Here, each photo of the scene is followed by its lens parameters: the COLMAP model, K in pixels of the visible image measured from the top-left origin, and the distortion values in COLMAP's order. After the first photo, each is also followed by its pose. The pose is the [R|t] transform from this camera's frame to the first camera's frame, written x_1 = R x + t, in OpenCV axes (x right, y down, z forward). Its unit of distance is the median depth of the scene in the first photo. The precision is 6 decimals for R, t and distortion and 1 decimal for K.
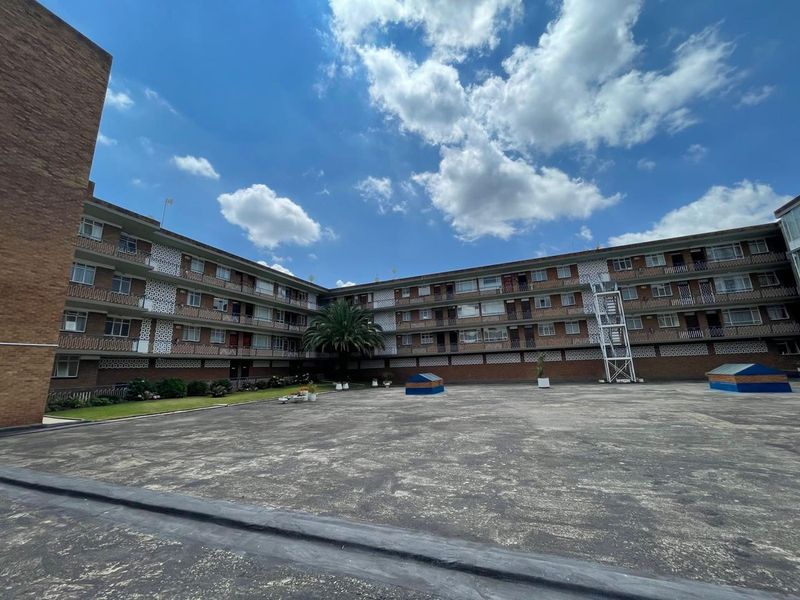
lens RADIAL K [[329.5, 0, 400.0], [0, 329.5, 300.0], [0, 0, 1]] dist [0.000022, 0.000010]
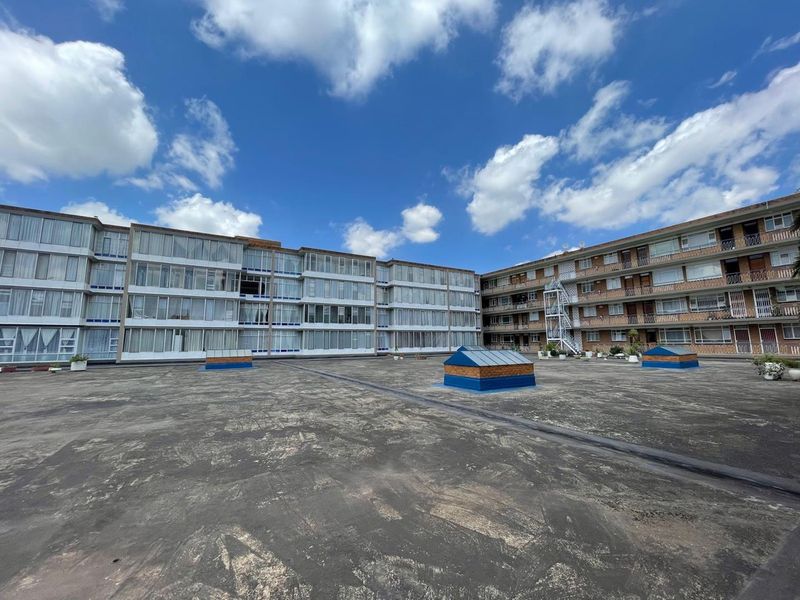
lens RADIAL K [[329.5, 0, 400.0], [0, 329.5, 300.0], [0, 0, 1]] dist [0.000022, 0.000010]
pose [[0.766263, -0.039199, -0.641331, 0.217397], [0.099415, 0.993350, 0.058067, -0.026480], [0.634790, -0.108252, 0.765064, -0.095933]]
